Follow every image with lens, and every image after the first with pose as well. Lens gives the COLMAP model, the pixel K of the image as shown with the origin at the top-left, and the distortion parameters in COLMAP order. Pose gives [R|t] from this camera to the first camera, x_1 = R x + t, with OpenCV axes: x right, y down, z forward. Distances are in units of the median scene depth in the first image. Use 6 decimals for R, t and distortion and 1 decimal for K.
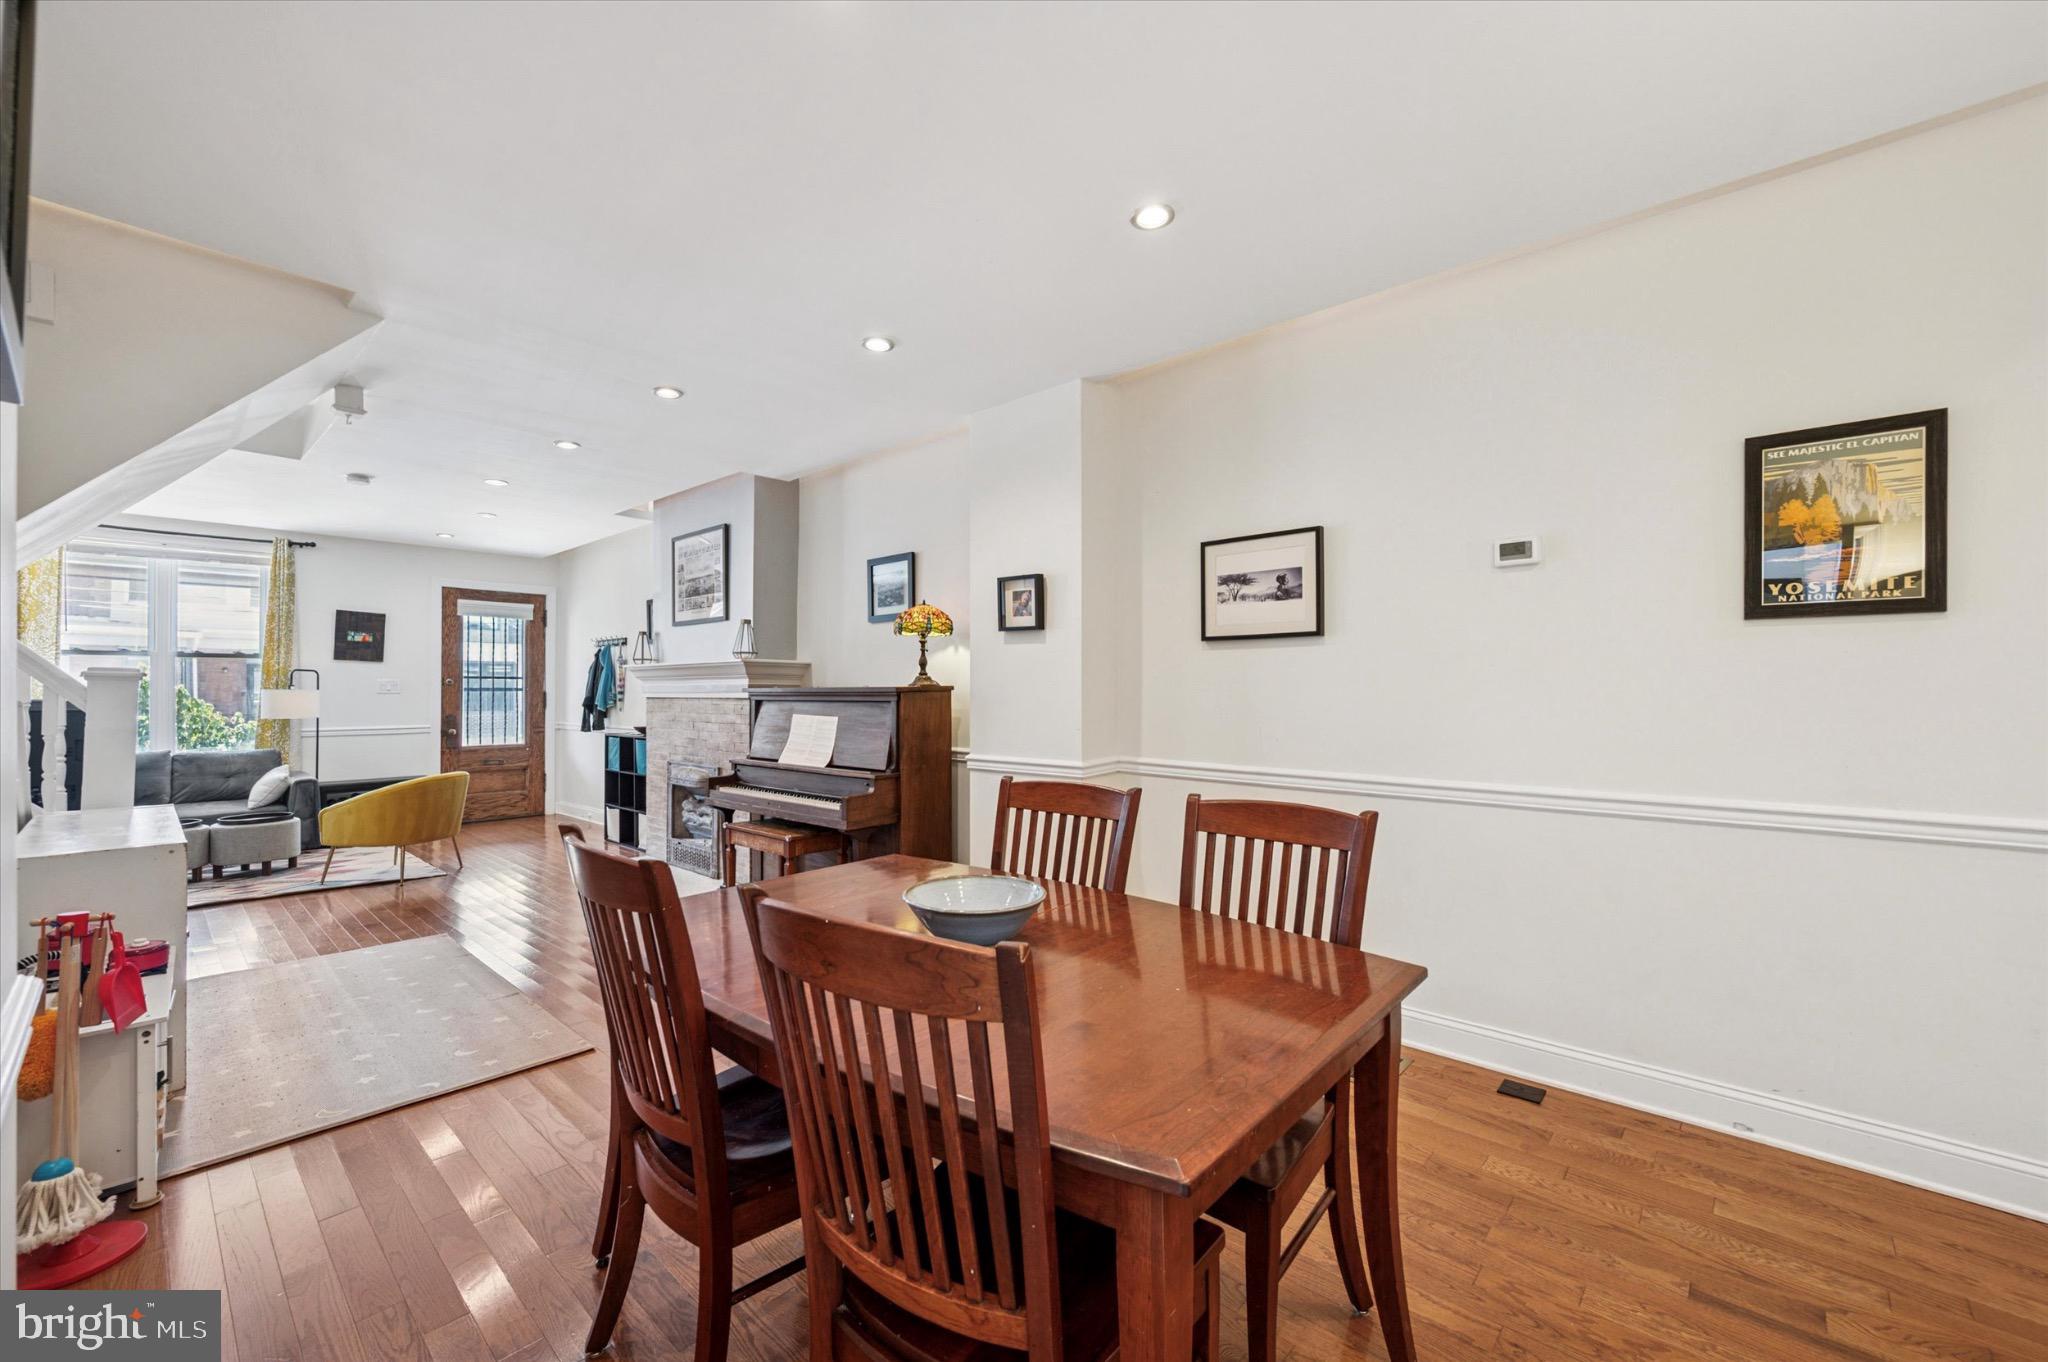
lens RADIAL K [[845.4, 0, 1008.5], [0, 845.4, 686.6], [0, 0, 1]] dist [-0.004094, 0.000023]
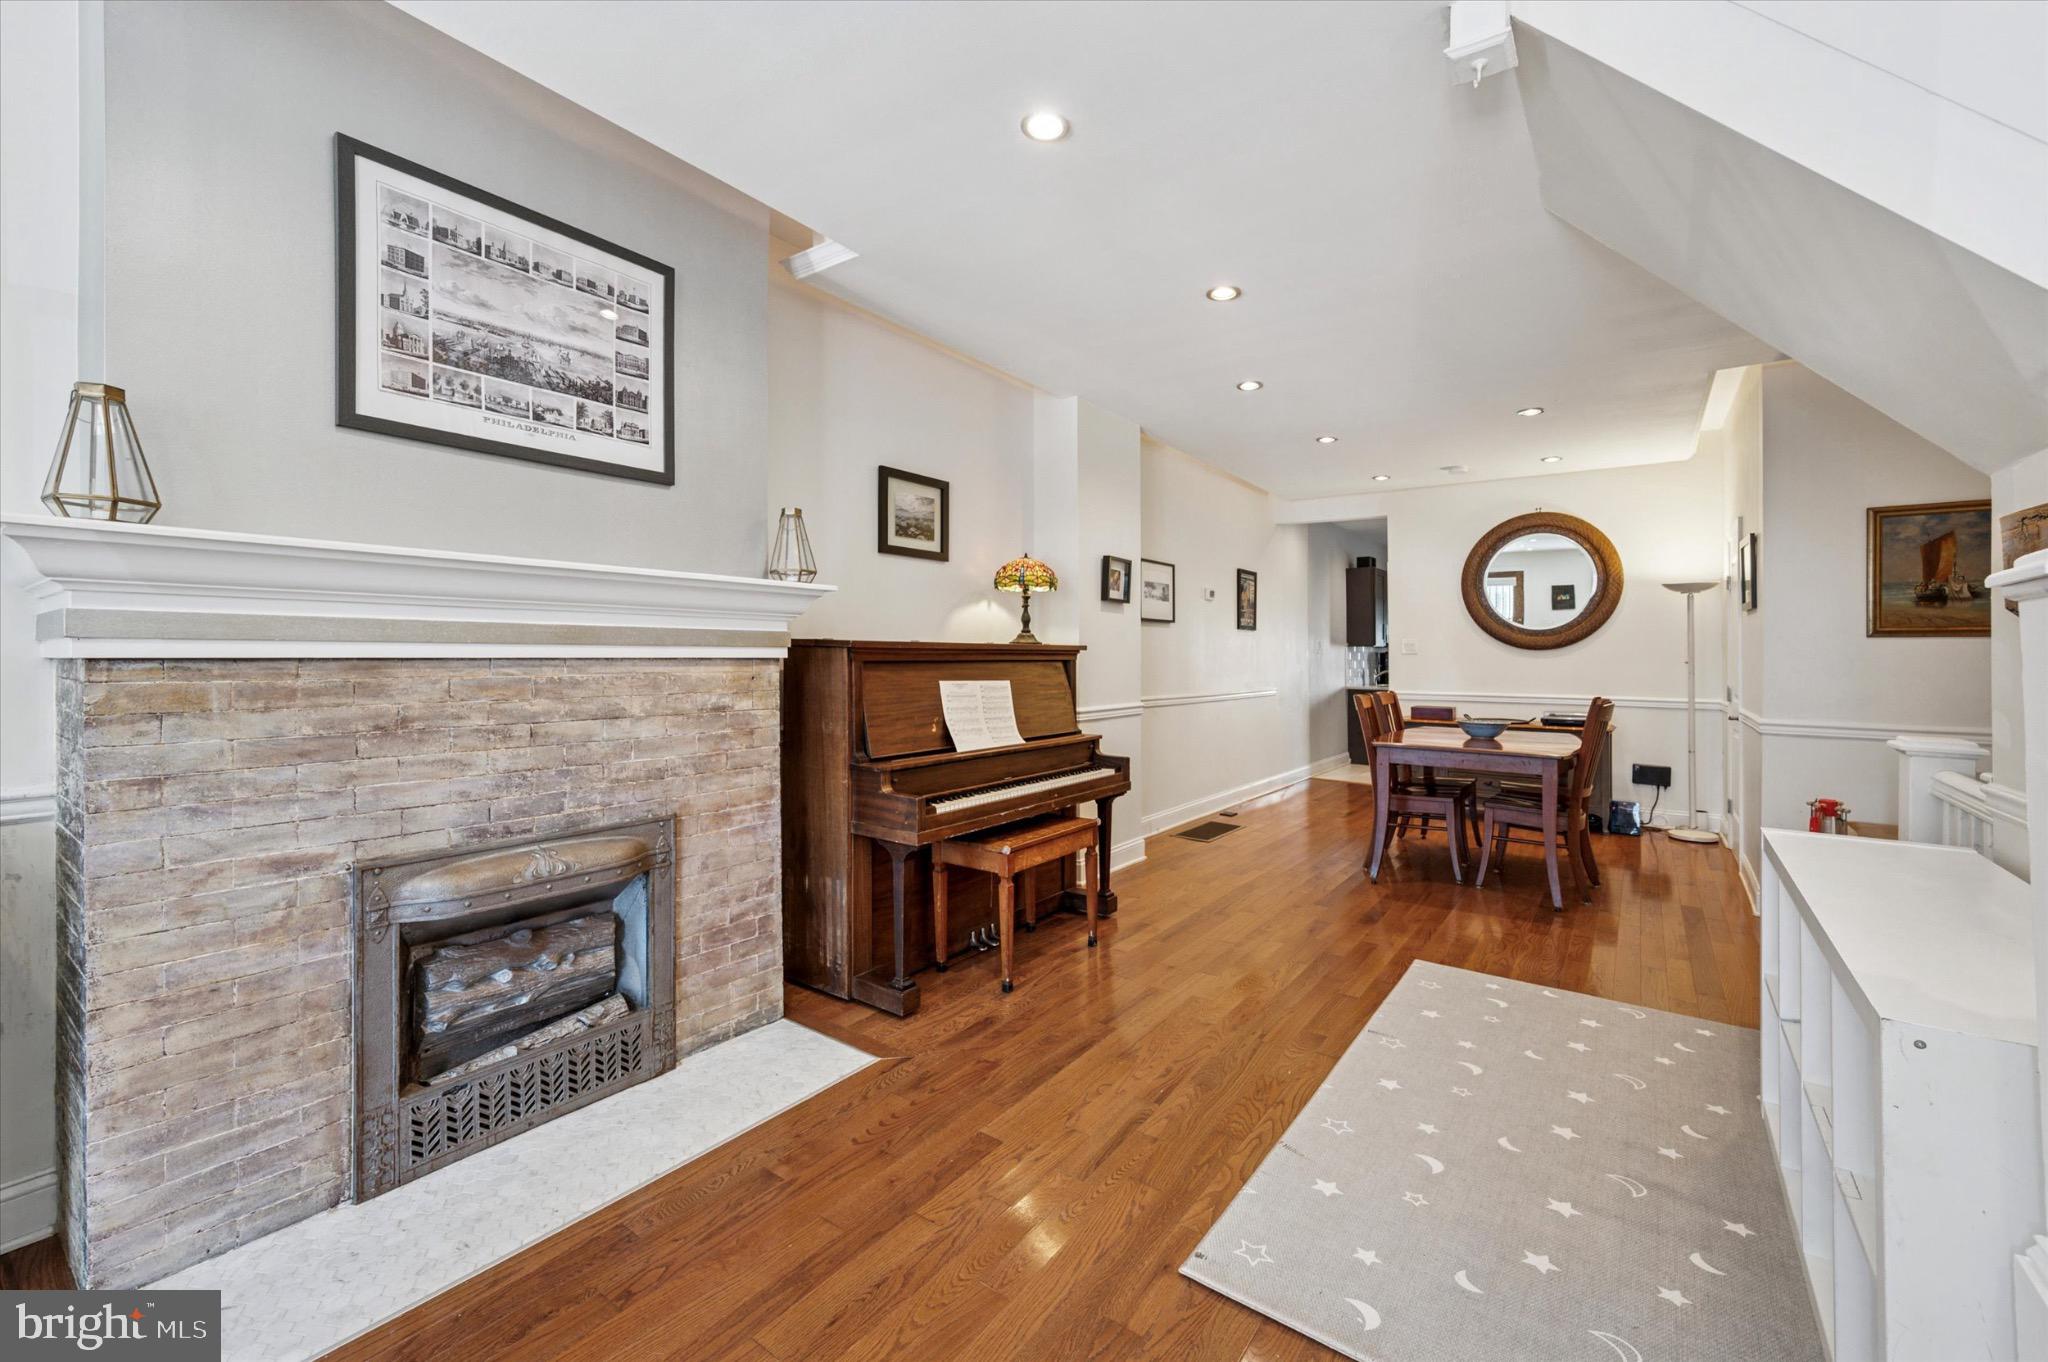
lens RADIAL K [[845.4, 0, 1040.8], [0, 845.4, 651.0], [0, 0, 1]] dist [-0.004094, 0.000023]
pose [[-0.147936, 0.004502, 0.988987, -0.678200], [-0.011791, 0.999911, -0.006315, 0.008362], [-0.988927, -0.012596, -0.147870, 0.731760]]
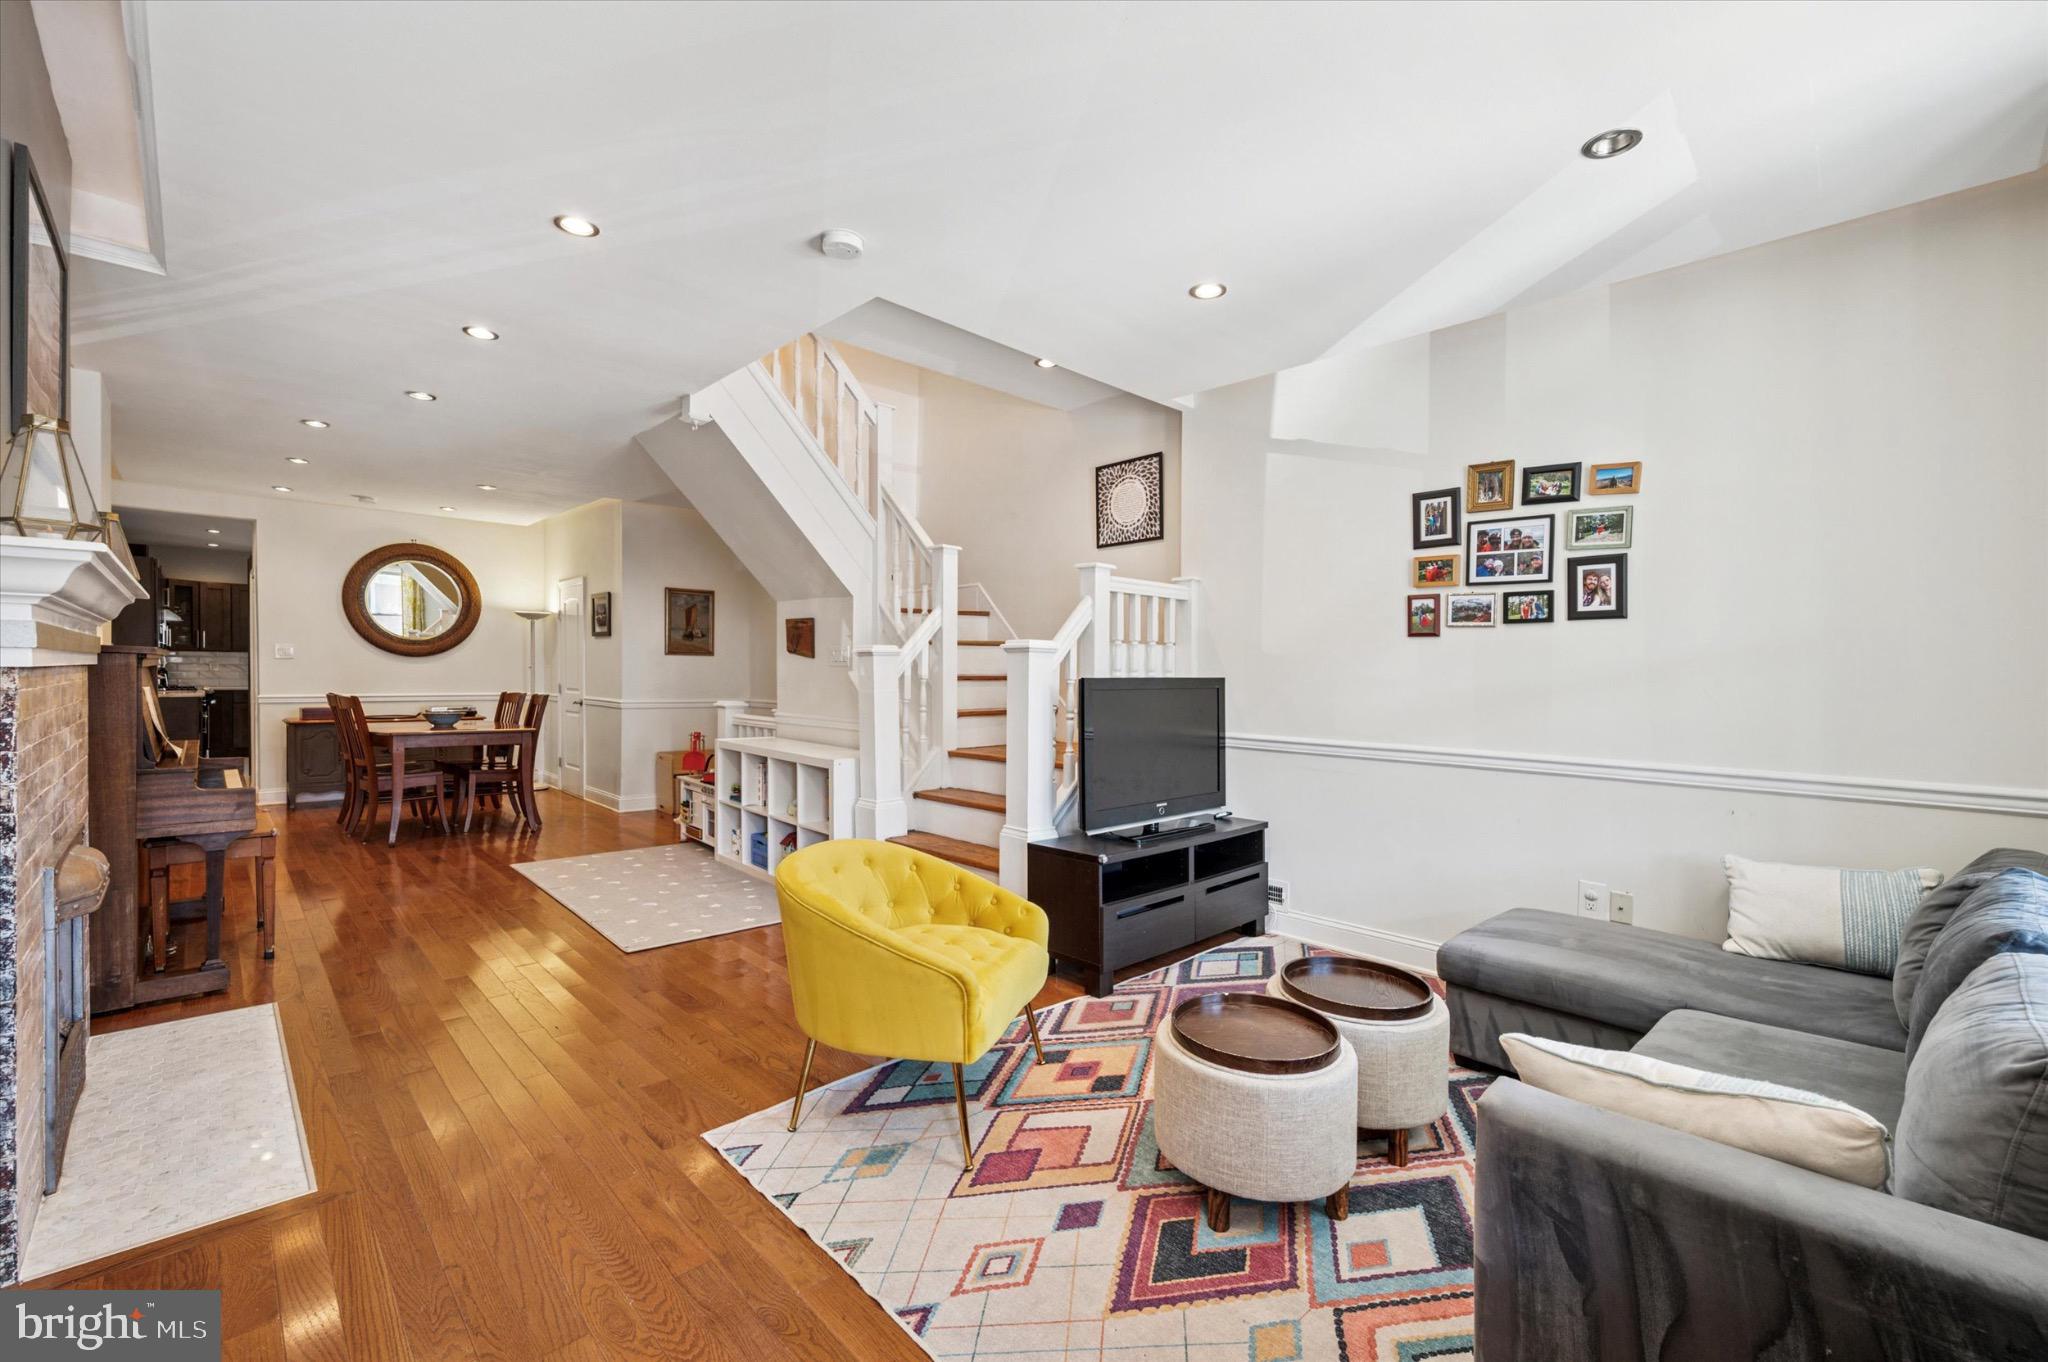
lens RADIAL K [[845.4, 0, 1021.3], [0, 845.4, 695.0], [0, 0, 1]] dist [-0.004094, 0.000023]
pose [[-0.998917, -0.014932, 0.044062, -0.709323], [-0.013977, 0.999662, 0.021921, 0.010661], [-0.044375, 0.021281, -0.998788, 1.180908]]
